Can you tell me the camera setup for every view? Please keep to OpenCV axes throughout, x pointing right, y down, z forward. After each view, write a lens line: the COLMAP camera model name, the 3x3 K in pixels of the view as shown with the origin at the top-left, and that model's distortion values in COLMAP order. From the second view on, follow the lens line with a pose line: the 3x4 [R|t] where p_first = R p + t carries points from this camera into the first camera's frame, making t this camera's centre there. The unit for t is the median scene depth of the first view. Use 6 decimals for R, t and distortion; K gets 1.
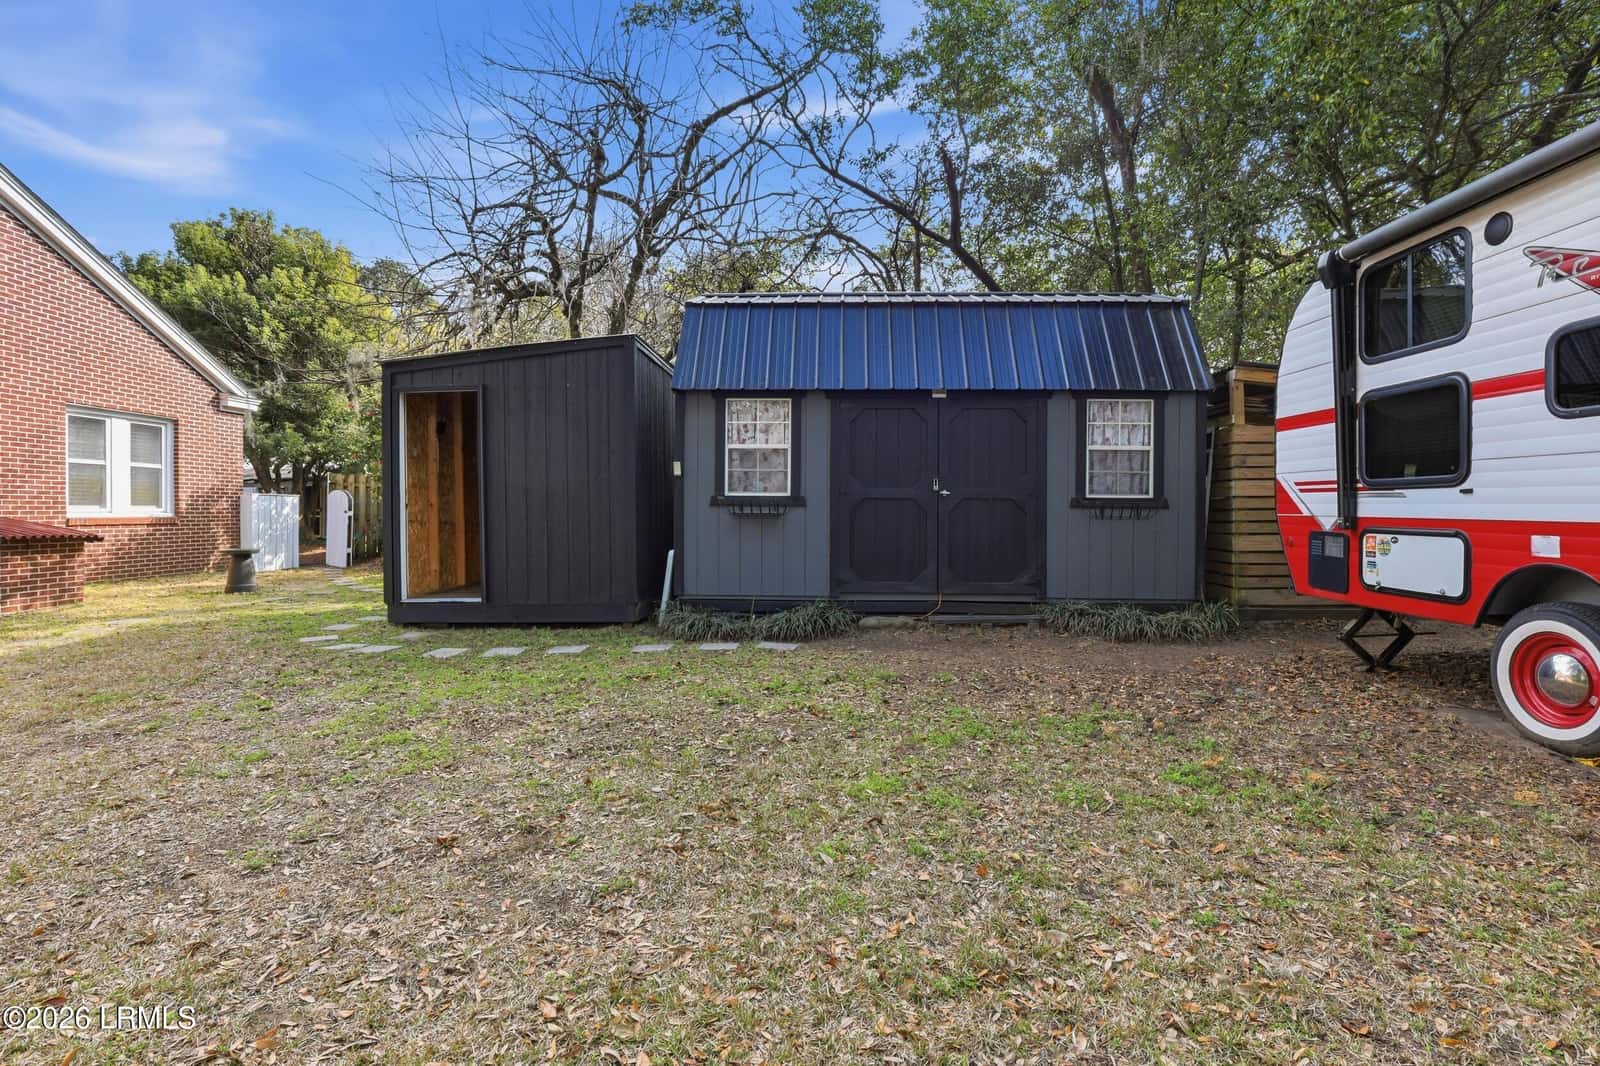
lens RADIAL K [[758.3, 0, 806.3], [0, 758.3, 520.3], [0, 0, 1]] dist [-0.001548, 0.000340]
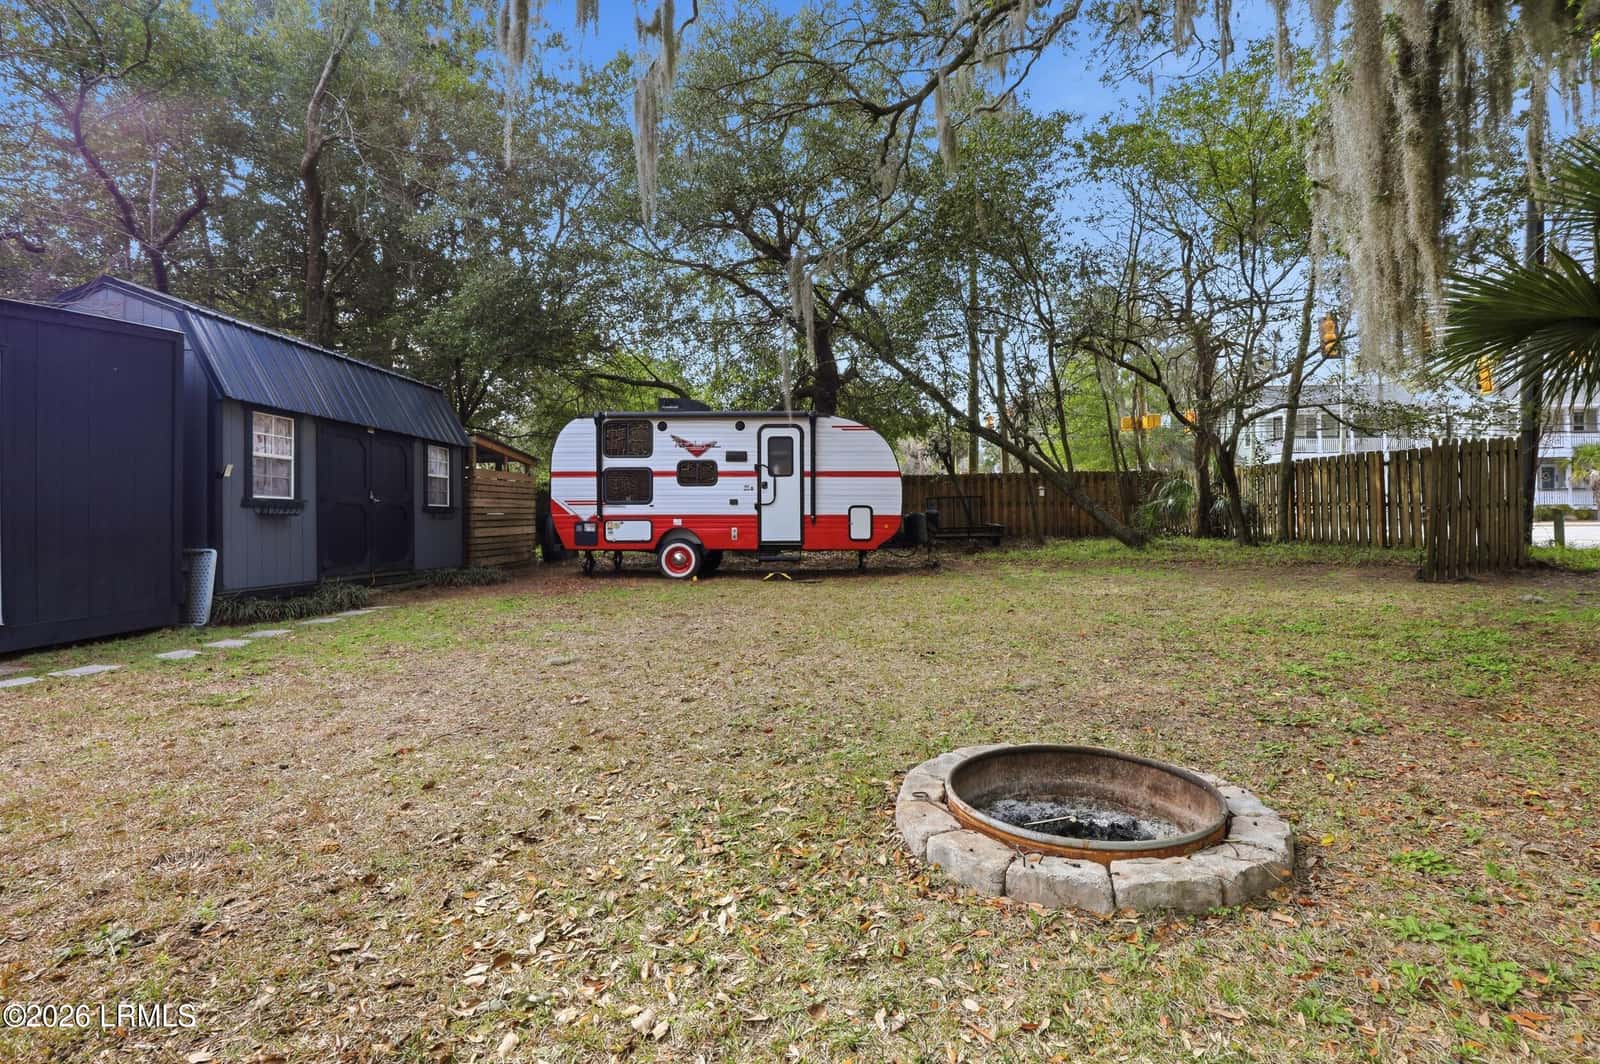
lens RADIAL K [[758.3, 0, 806.9], [0, 758.3, 519.0], [0, 0, 1]] dist [-0.001548, 0.000340]
pose [[0.016430, 0.002724, 0.999861, -1.843290], [0.024461, 0.999696, -0.003126, 0.034159], [-0.999566, 0.024509, 0.016358, 0.254729]]
